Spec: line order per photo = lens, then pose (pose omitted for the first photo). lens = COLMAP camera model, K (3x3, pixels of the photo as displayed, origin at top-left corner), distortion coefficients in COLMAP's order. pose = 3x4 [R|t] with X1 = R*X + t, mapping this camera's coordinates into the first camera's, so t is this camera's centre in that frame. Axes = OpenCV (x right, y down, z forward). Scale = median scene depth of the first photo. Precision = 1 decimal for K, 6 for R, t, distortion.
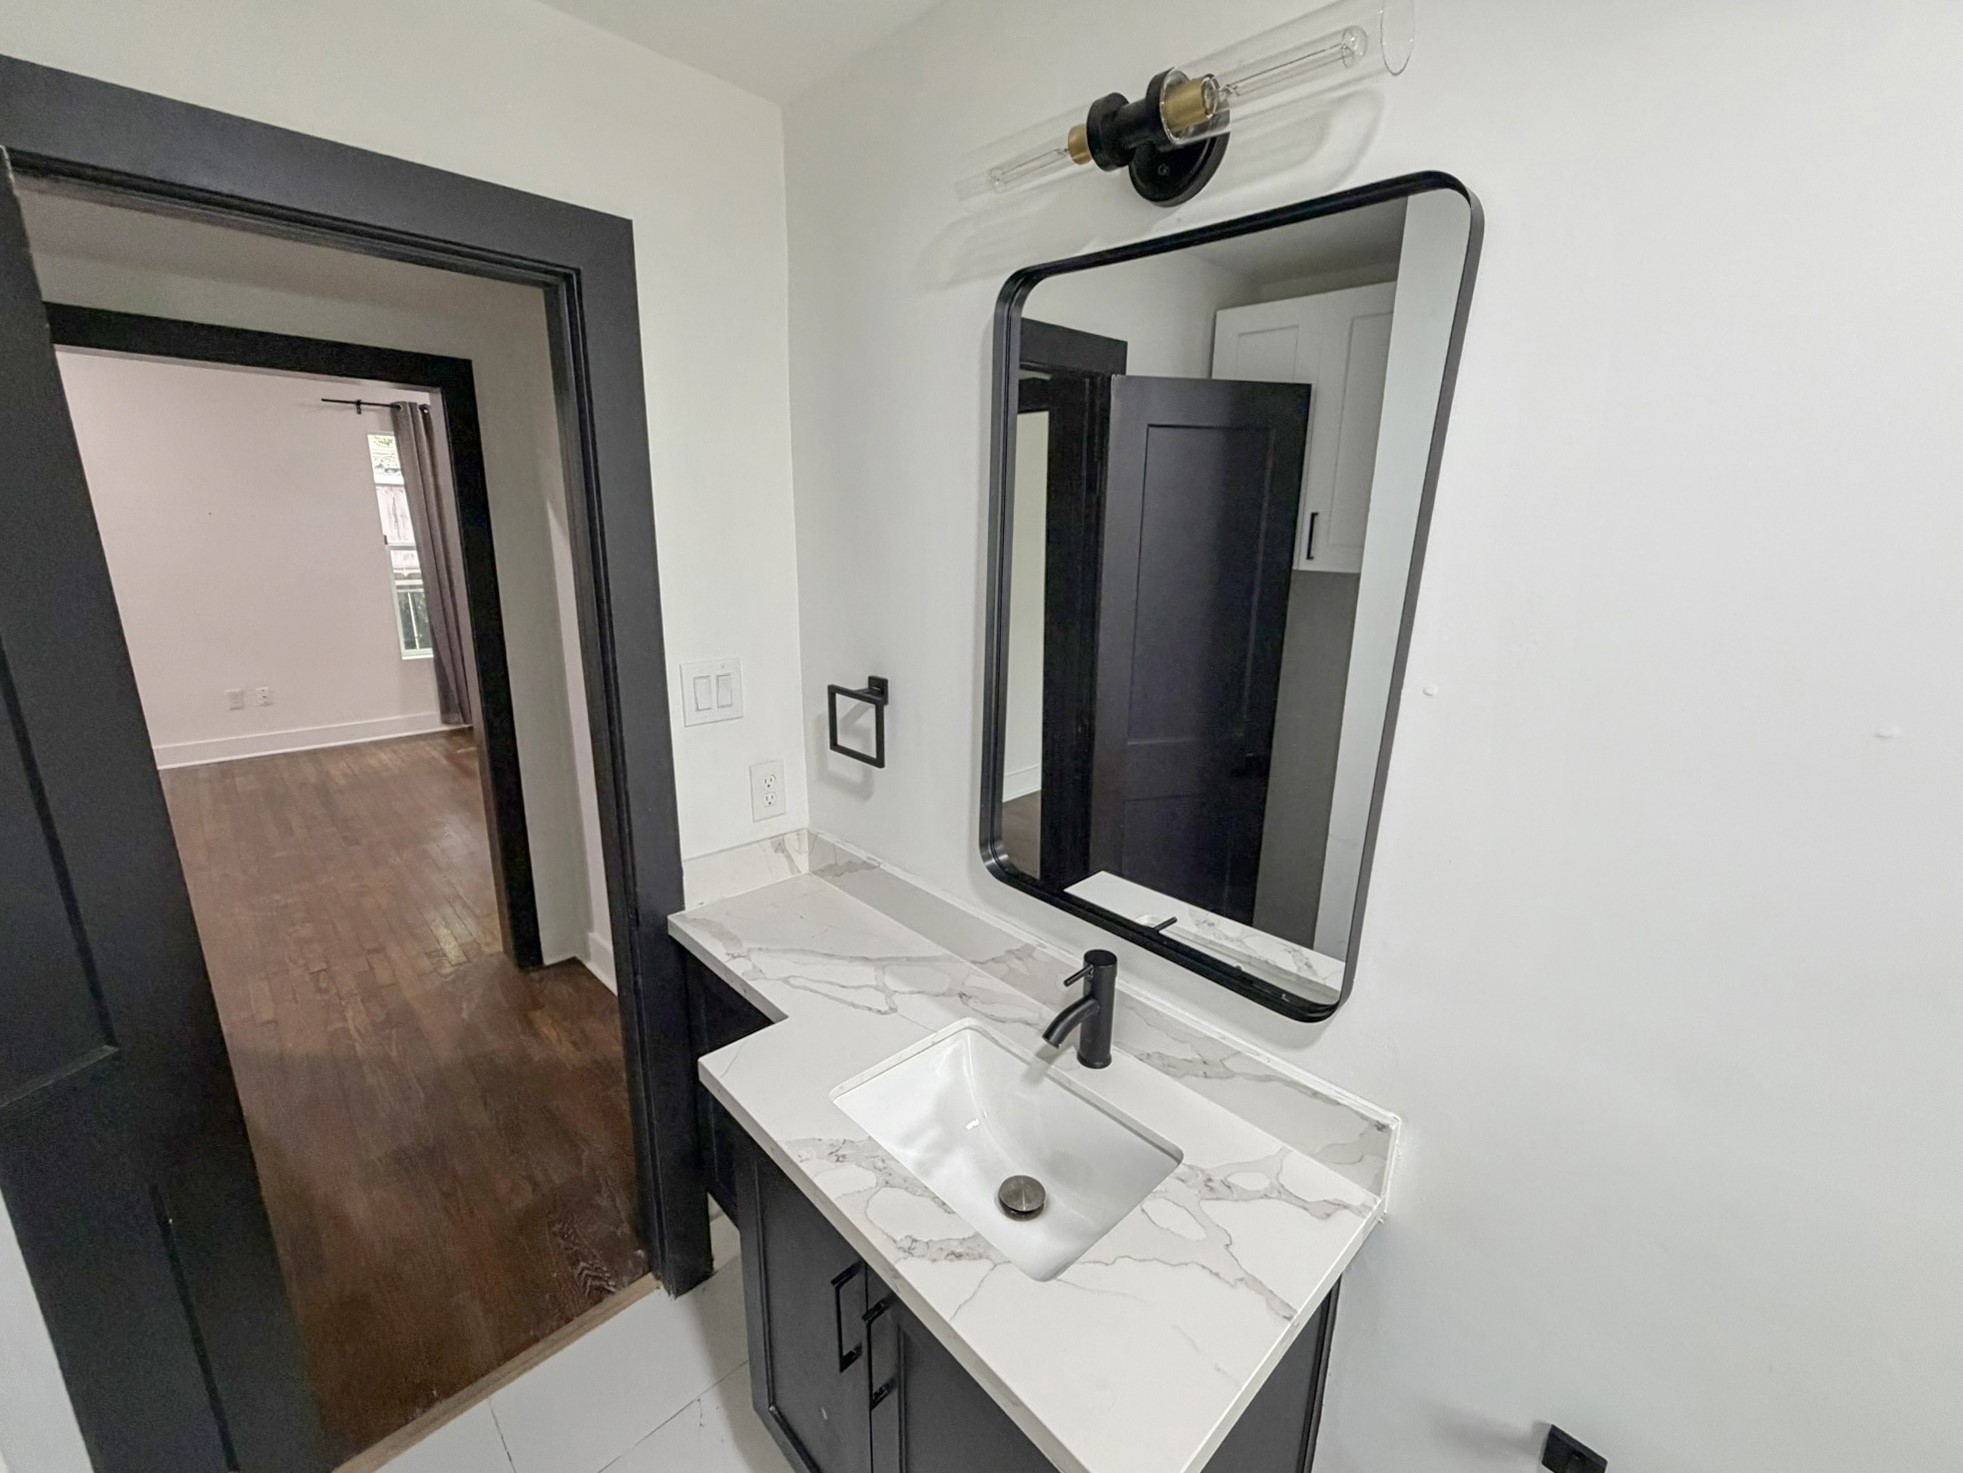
lens RADIAL K [[807.4, 0, 977.9], [0, 807.4, 735.4], [0, 0, 1]] dist [-0.000879, 0.000240]
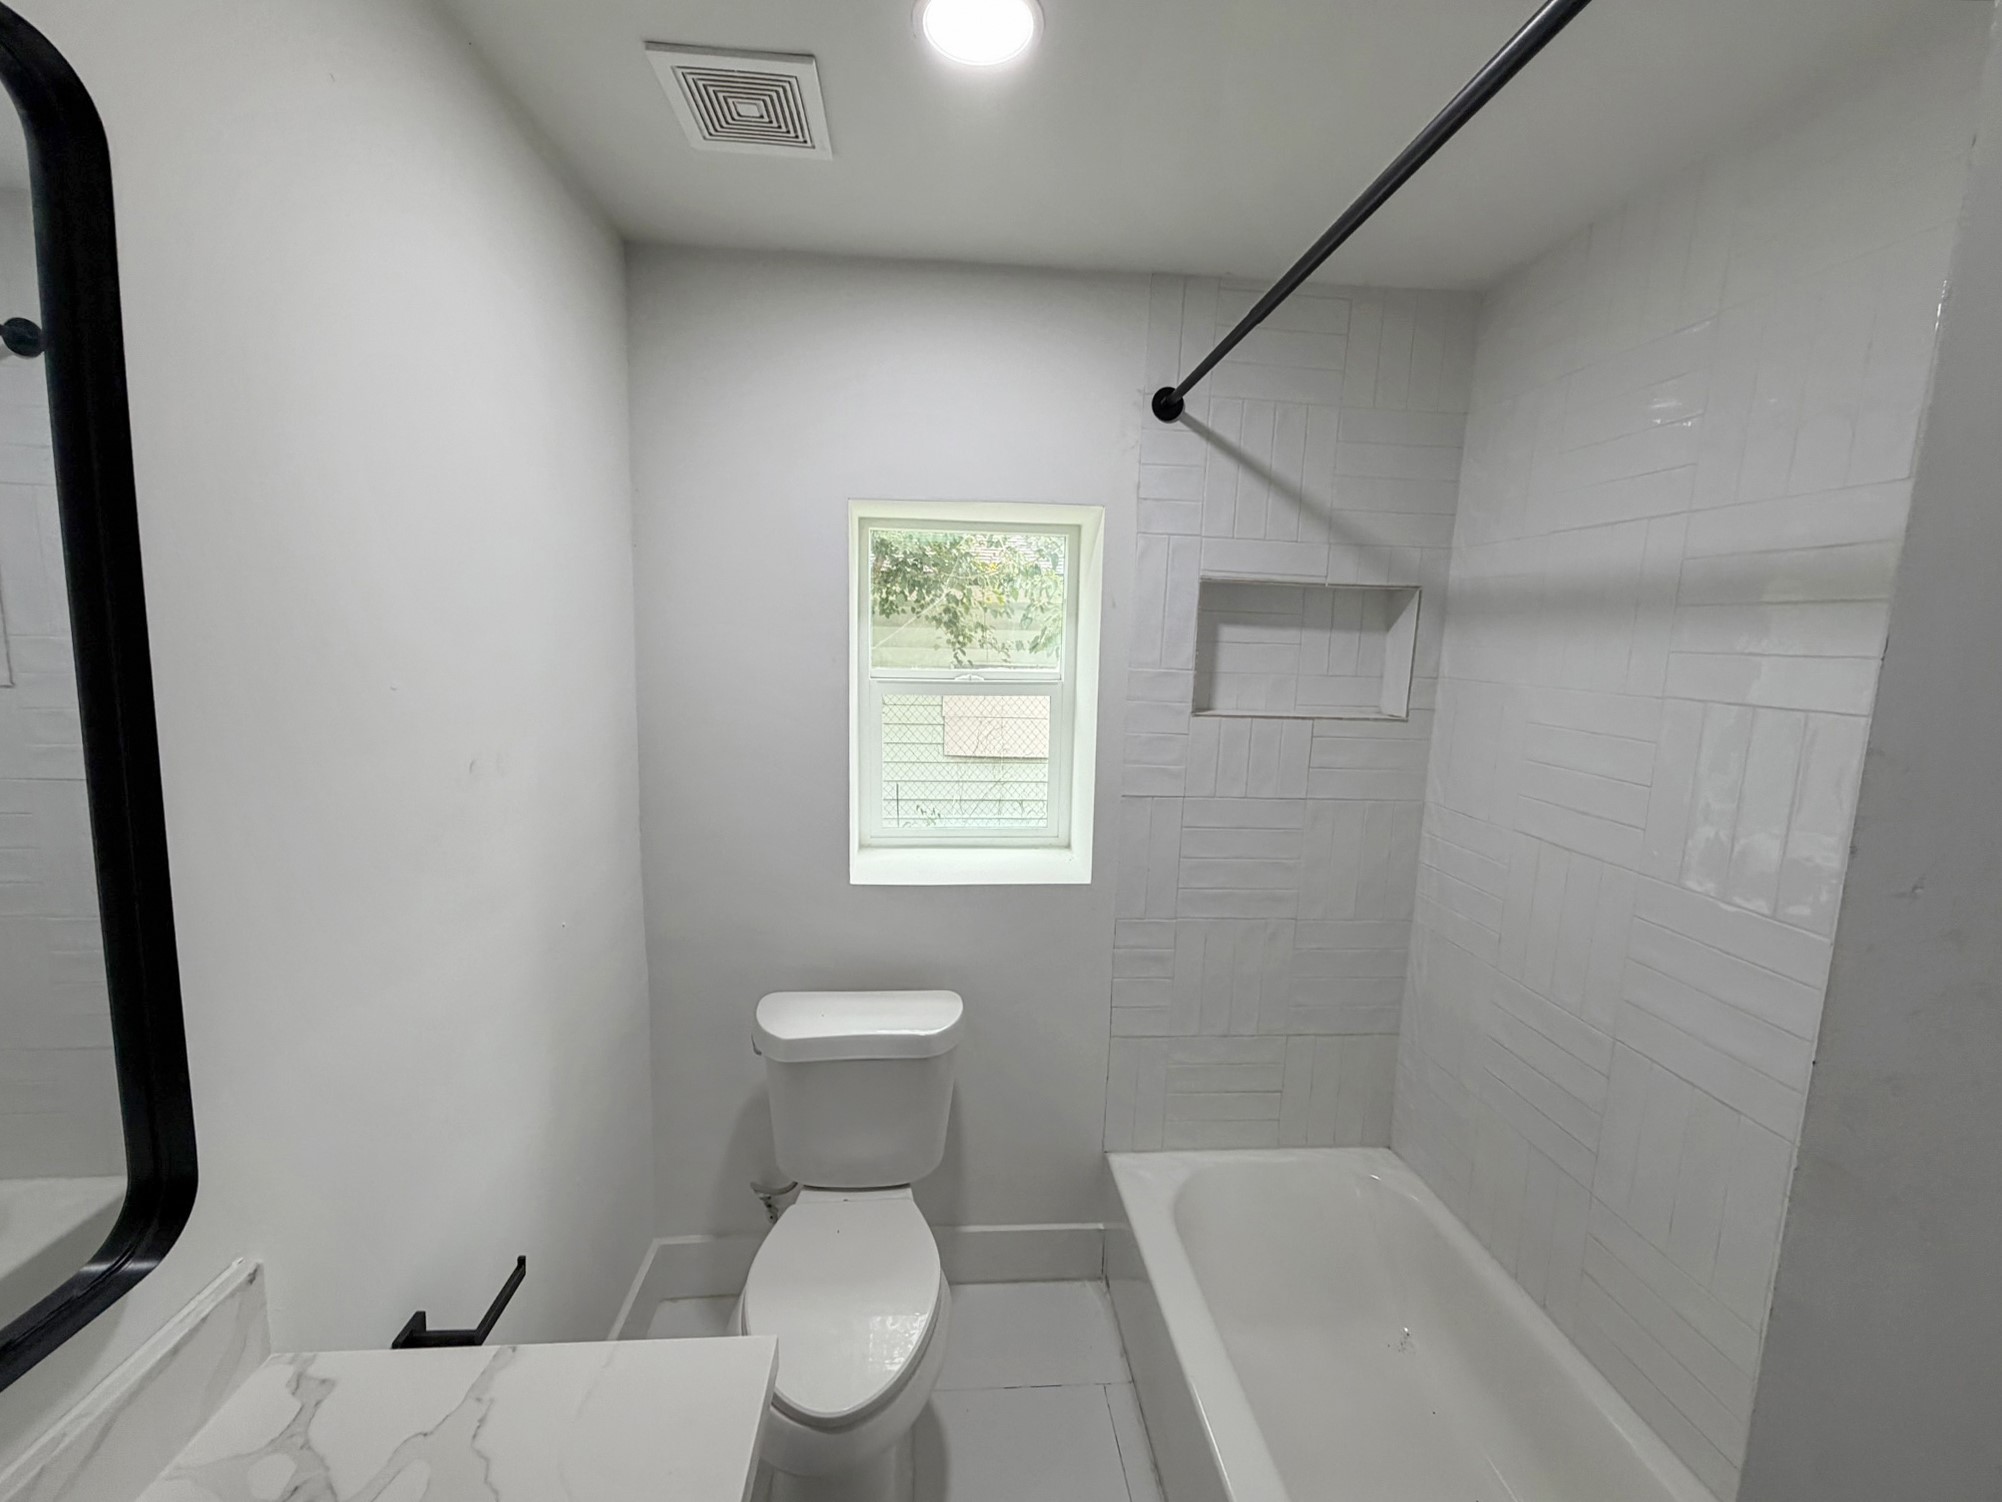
lens RADIAL K [[823.4, 0, 997.3], [0, 823.4, 749.9], [0, 0, 1]] dist [-0.000879, 0.000240]
pose [[-0.771947, -0.128371, 0.622590, -0.497761], [0.119995, 0.932365, 0.341024, -0.185593], [-0.624259, 0.337960, -0.704332, 0.915840]]
